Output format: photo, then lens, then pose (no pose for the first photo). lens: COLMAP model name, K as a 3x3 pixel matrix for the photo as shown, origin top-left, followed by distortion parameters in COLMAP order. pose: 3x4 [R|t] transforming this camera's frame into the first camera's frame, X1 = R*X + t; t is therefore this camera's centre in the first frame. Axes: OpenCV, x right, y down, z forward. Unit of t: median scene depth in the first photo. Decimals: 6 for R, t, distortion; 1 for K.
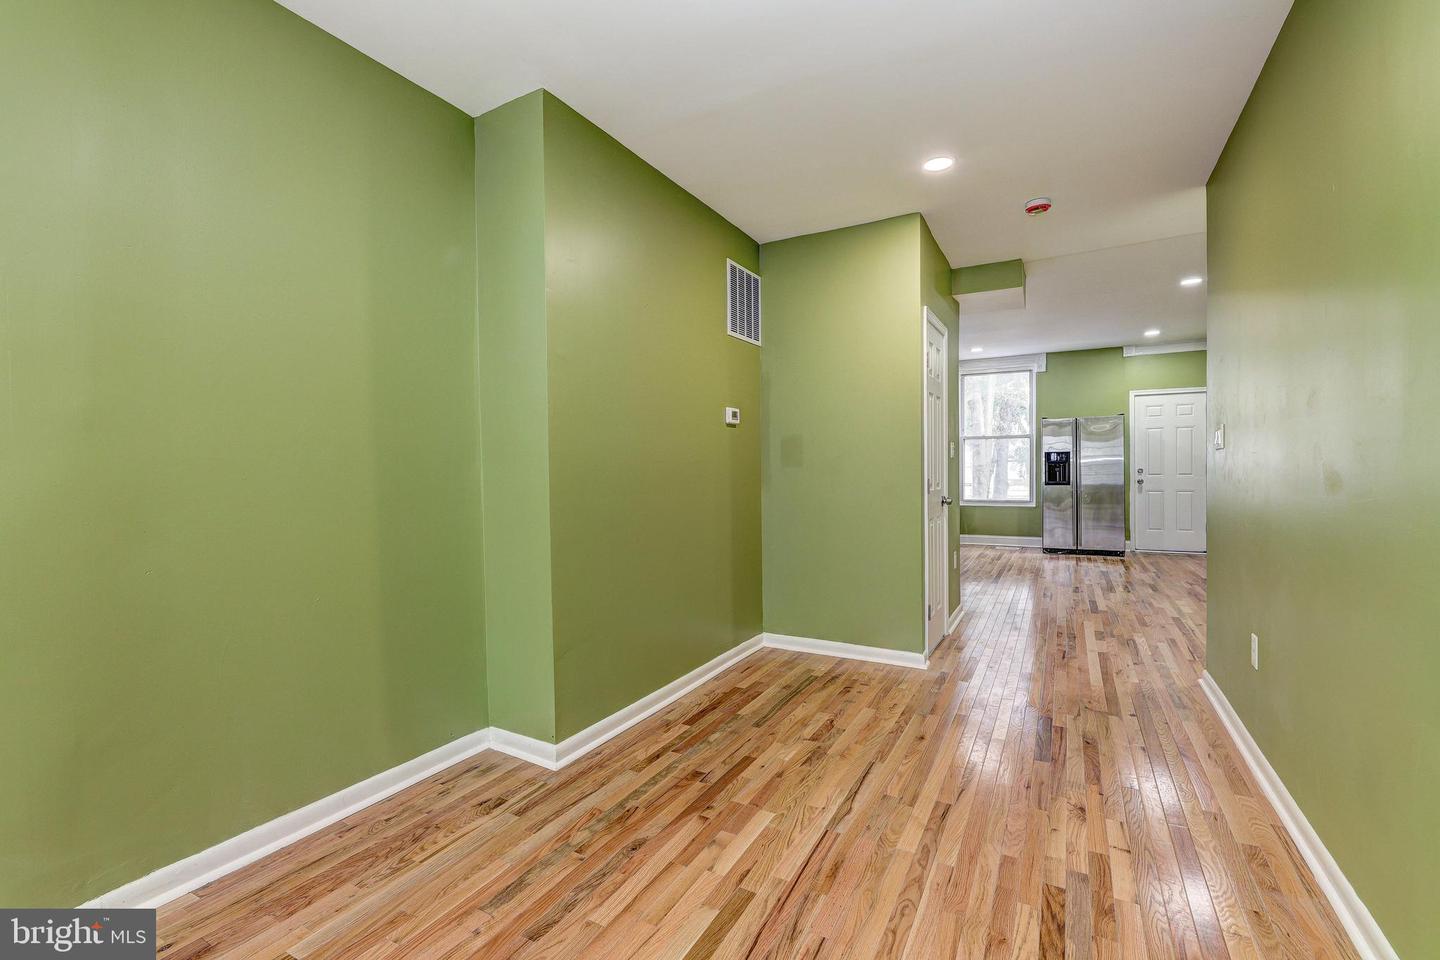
lens RADIAL K [[645.0, 0, 723.2], [0, 645.0, 486.3], [0, 0, 1]] dist [0.004443, -0.003196]
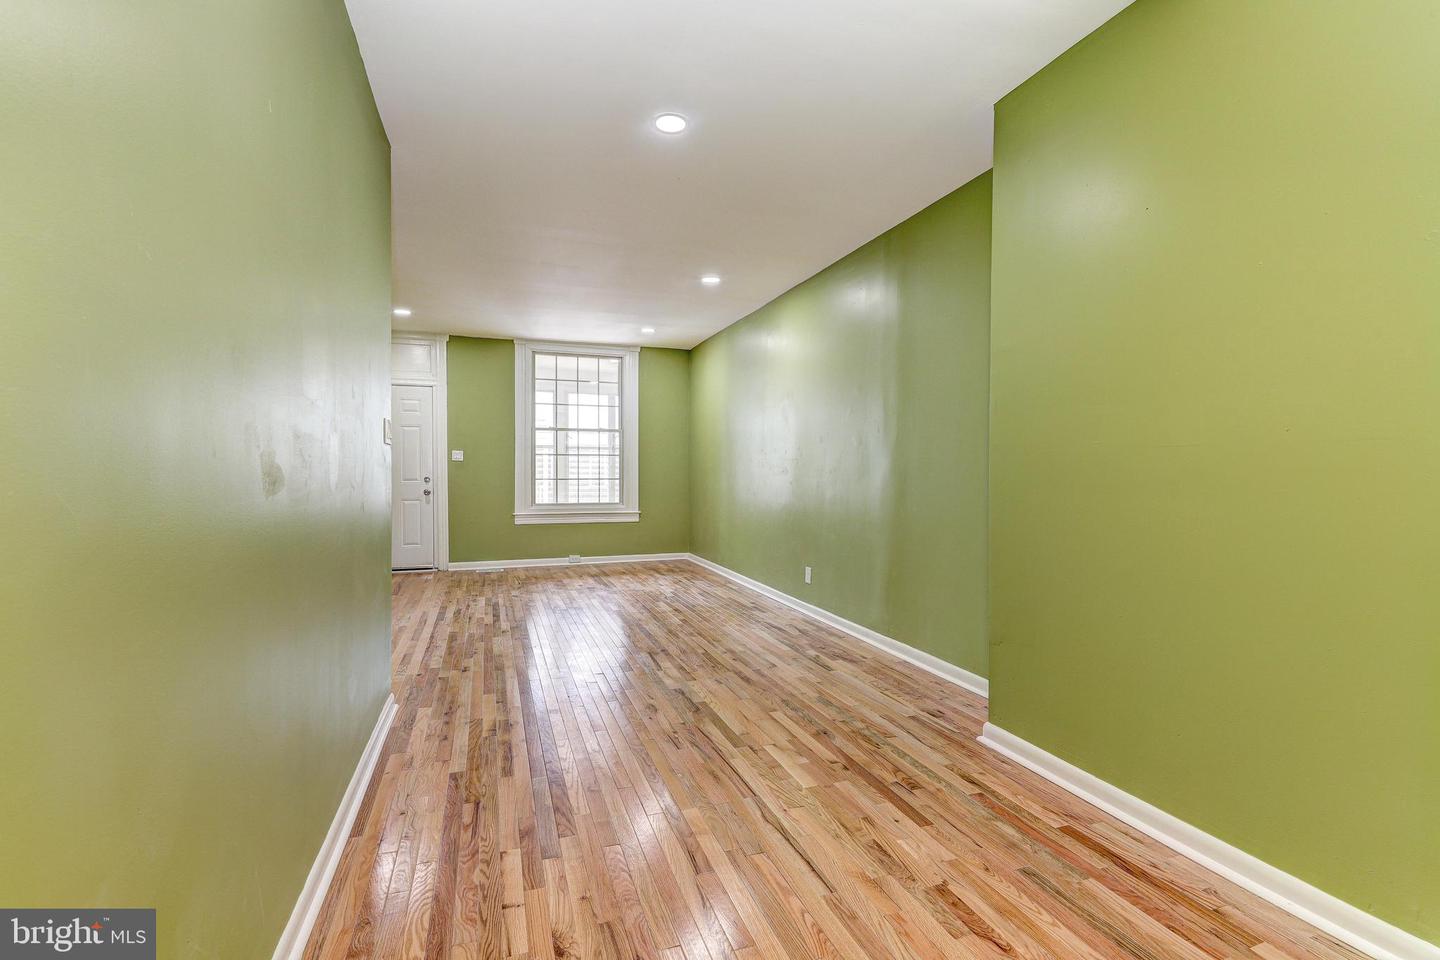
lens RADIAL K [[645.0, 0, 699.0], [0, 645.0, 480.3], [0, 0, 1]] dist [0.004443, -0.003196]
pose [[-0.694444, 0.017720, -0.719329, 0.746441], [-0.014847, 0.999131, 0.038946, -0.027360], [0.719394, 0.037726, -0.693577, 1.245409]]
